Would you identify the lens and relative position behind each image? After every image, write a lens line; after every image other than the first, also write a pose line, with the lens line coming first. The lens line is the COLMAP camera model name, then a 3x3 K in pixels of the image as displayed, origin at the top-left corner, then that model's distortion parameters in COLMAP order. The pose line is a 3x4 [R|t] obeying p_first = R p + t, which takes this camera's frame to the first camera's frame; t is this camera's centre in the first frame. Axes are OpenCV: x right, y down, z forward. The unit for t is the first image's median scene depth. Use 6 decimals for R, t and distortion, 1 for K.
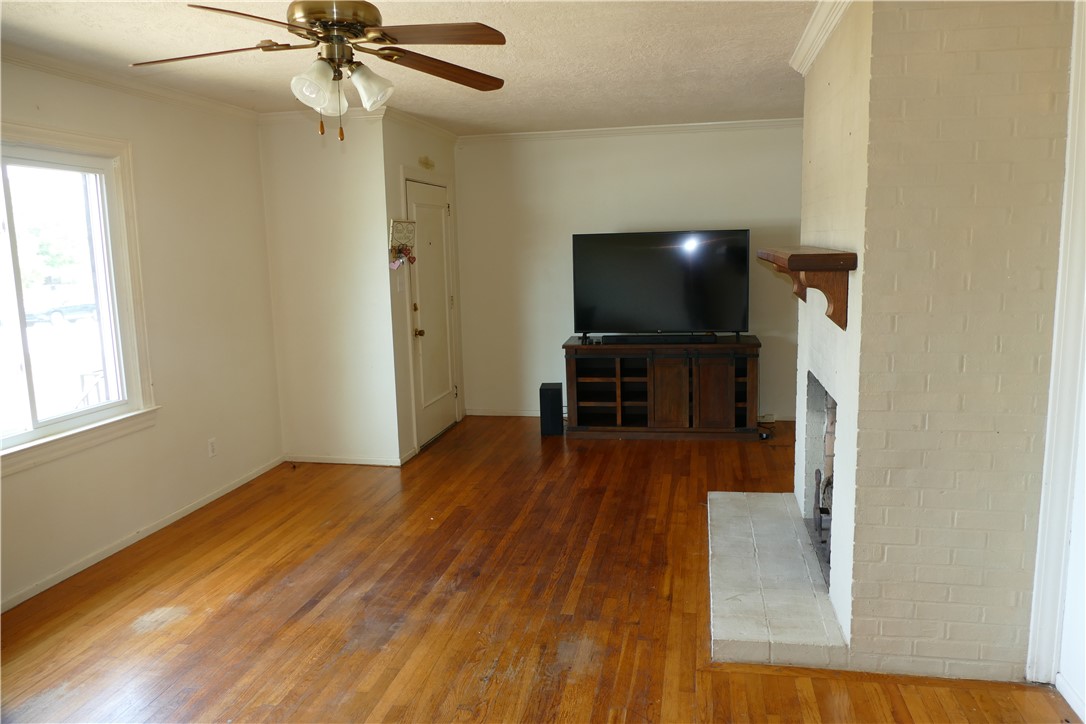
lens RADIAL K [[764.6, 0, 548.6], [0, 764.6, 363.8], [0, 0, 1]] dist [-0.029479, 0.009406]
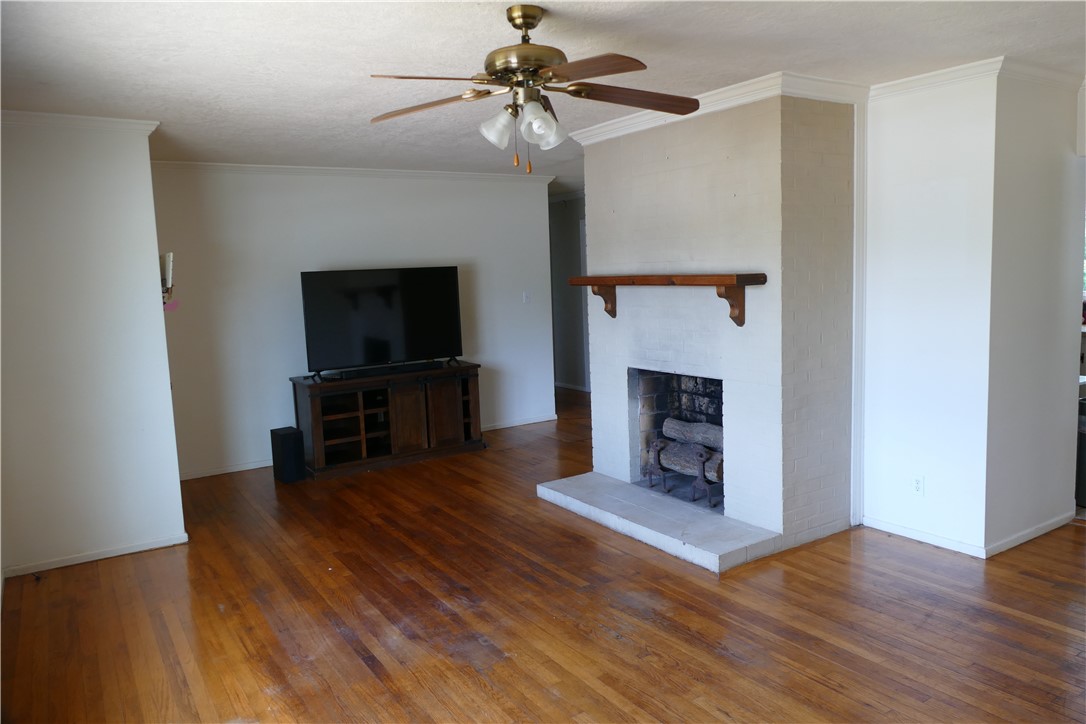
lens RADIAL K [[770.5, 0, 550.2], [0, 770.5, 359.1], [0, 0, 1]] dist [-0.003269, 0.003915]
pose [[0.721141, -0.081030, 0.688033, -0.684542], [0.127518, 0.991693, -0.016861, -0.001646], [-0.680951, 0.099896, 0.725483, 0.125844]]
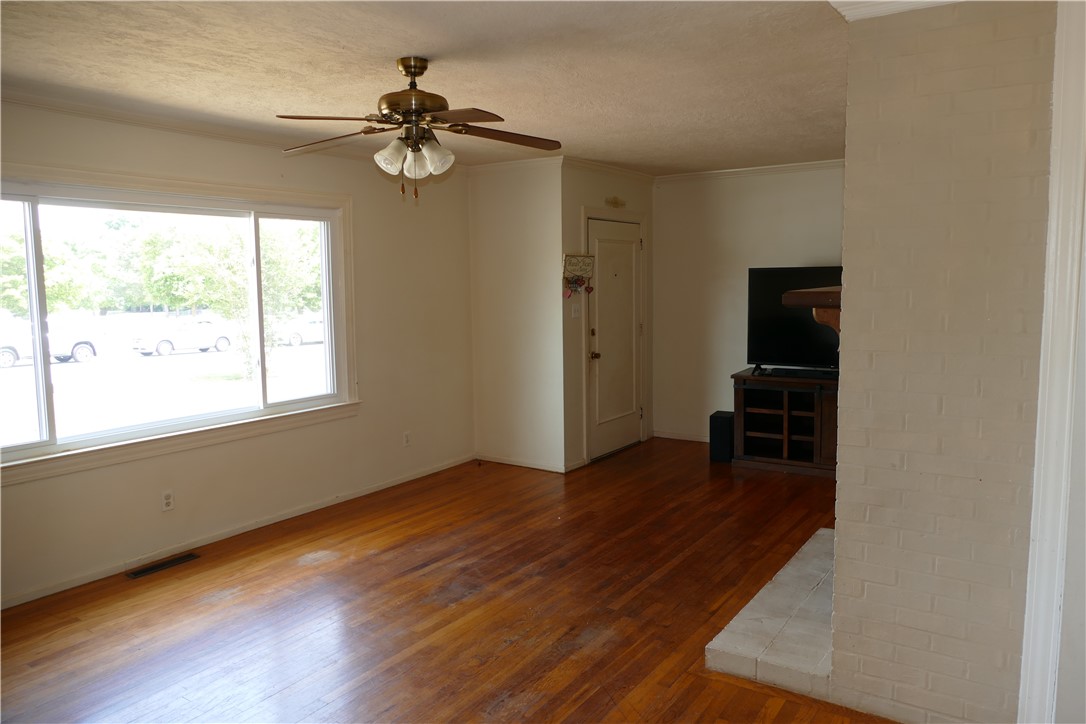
lens RADIAL K [[764.6, 0, 548.6], [0, 764.6, 363.8], [0, 0, 1]] dist [-0.029479, 0.009406]
pose [[0.920728, 0.055273, -0.386270, 0.300346], [-0.069579, 0.997308, -0.023143, 0.002744], [0.383951, 0.048184, 0.922095, -0.070212]]
